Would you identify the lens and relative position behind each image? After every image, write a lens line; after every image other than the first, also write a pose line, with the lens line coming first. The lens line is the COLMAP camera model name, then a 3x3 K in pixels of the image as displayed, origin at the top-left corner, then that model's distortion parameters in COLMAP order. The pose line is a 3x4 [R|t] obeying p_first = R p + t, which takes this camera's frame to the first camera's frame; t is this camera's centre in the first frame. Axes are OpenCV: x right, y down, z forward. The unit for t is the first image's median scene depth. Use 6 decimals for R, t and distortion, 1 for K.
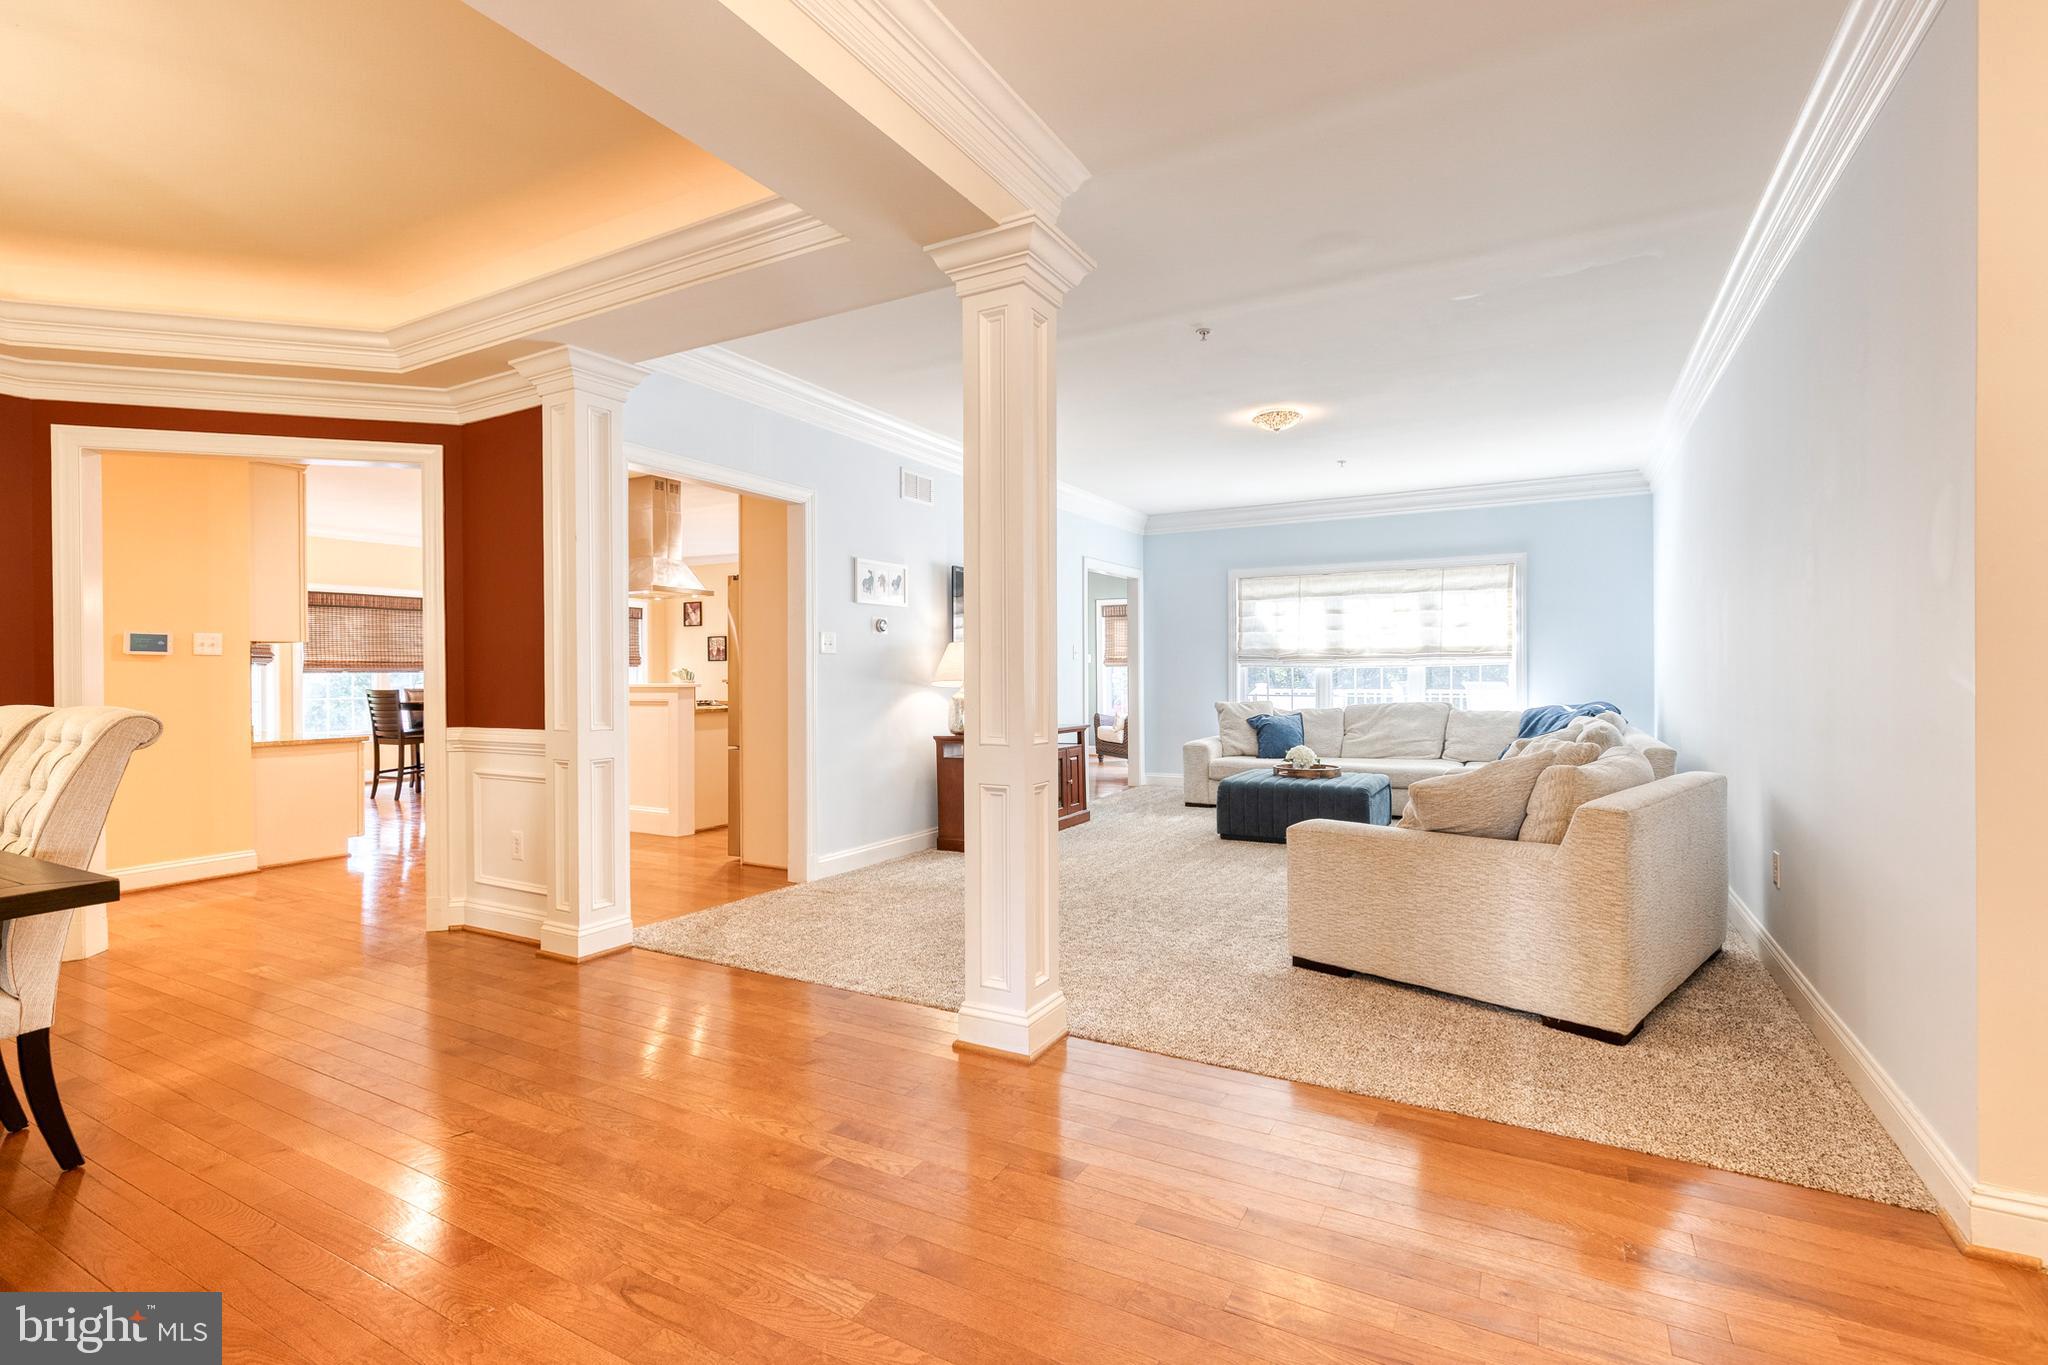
lens RADIAL K [[949.3, 0, 1033.0], [0, 949.3, 677.8], [0, 0, 1]] dist [0.015657, -0.000142]
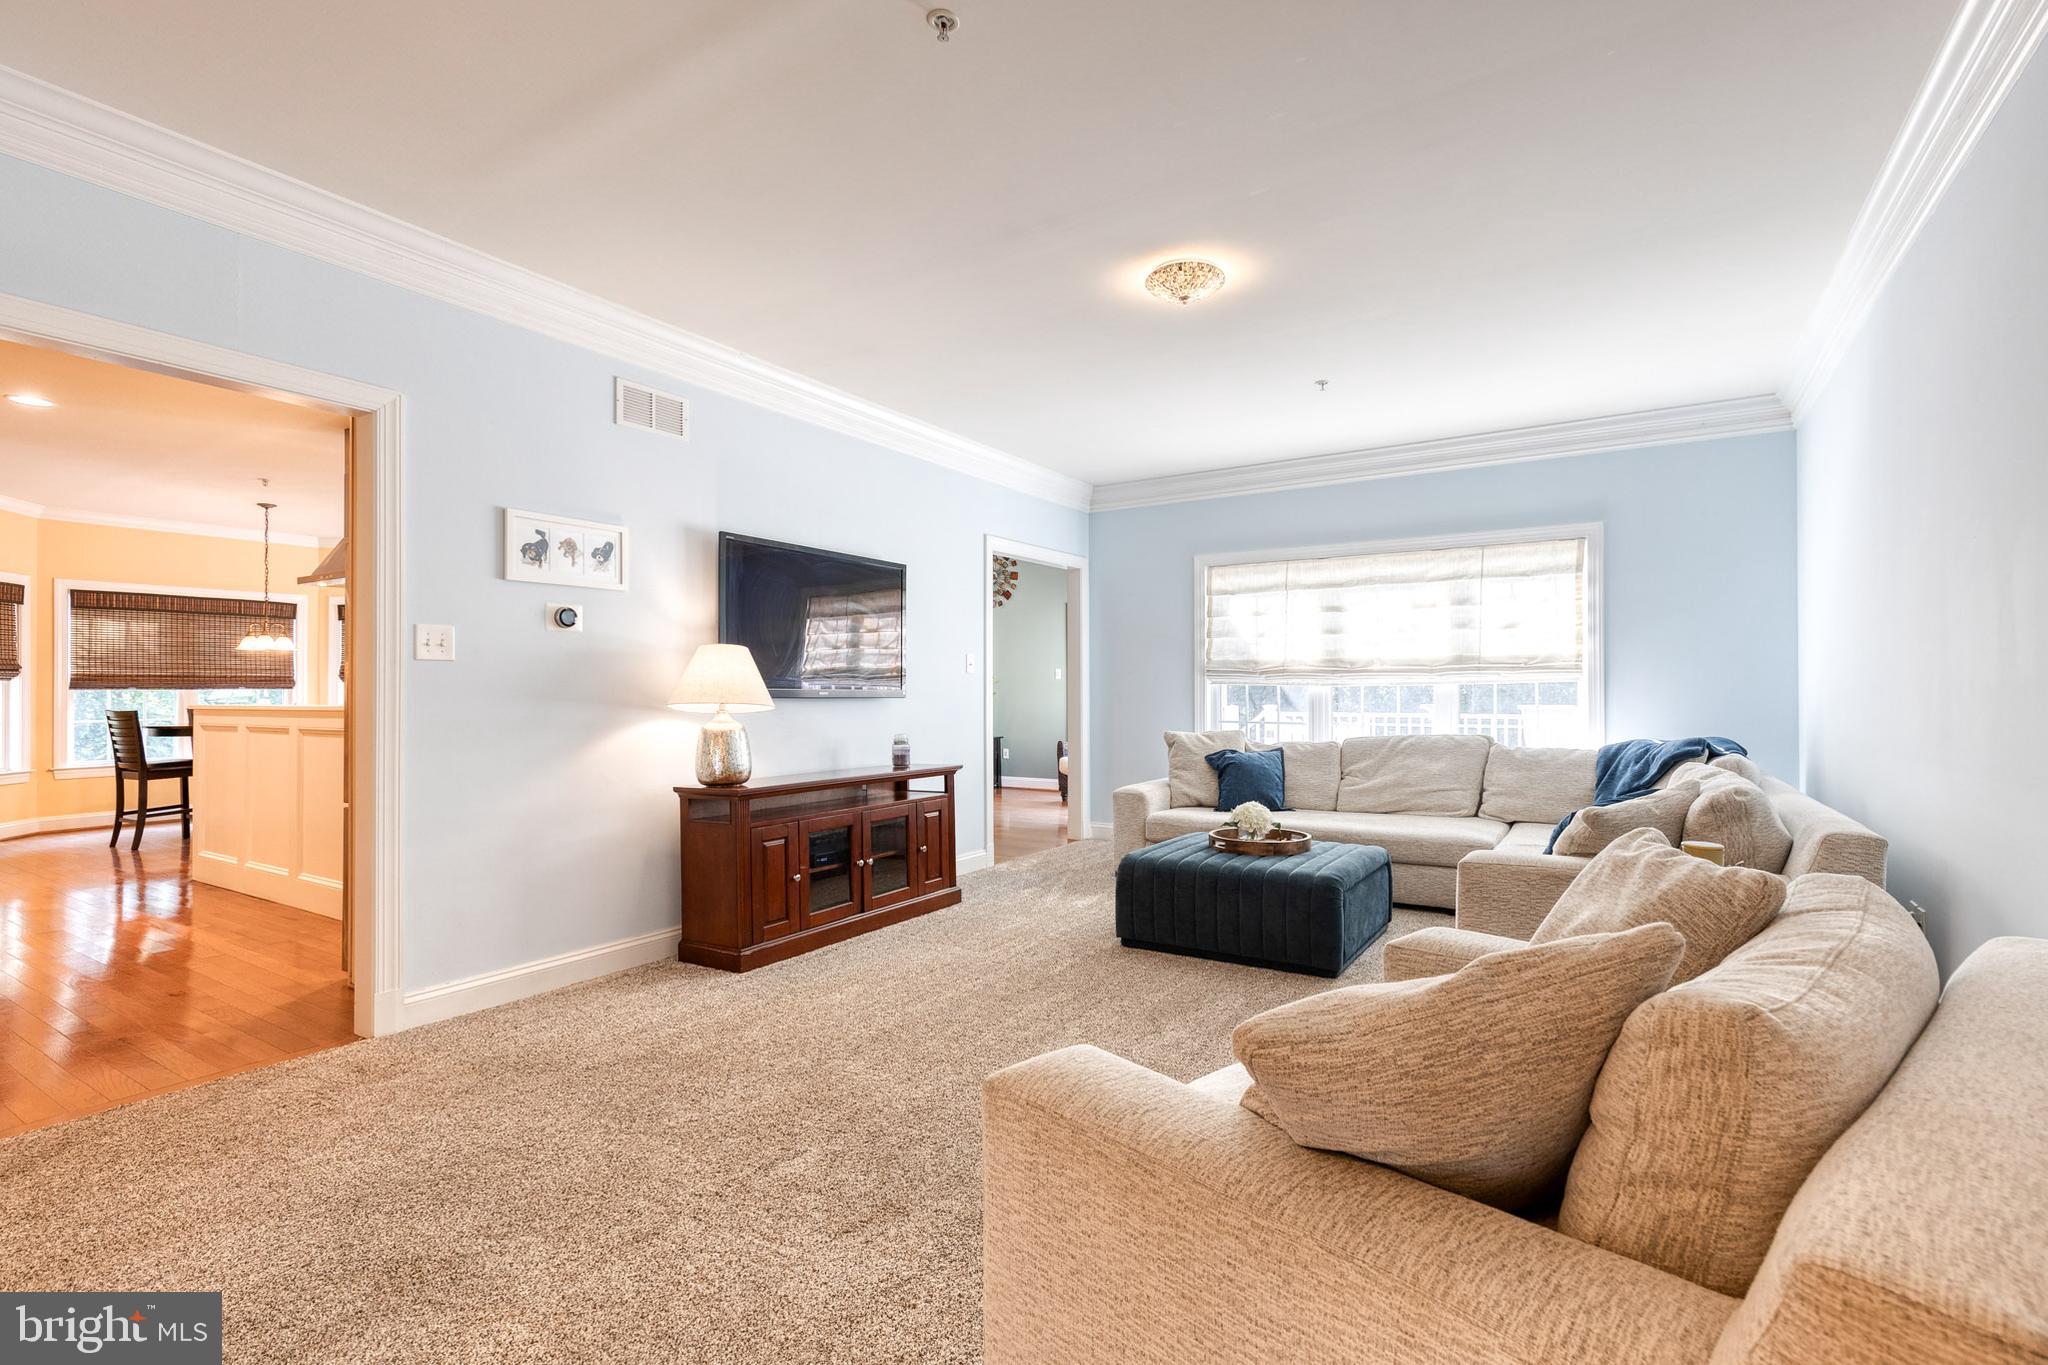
lens RADIAL K [[964.3, 0, 1032.0], [0, 964.3, 689.1], [0, 0, 1]] dist [0.015853, 0.000089]
pose [[0.998341, 0.002498, -0.057516, 0.138371], [-0.002908, 0.999971, -0.007048, -0.002106], [0.057496, 0.007204, 0.998320, 0.262567]]
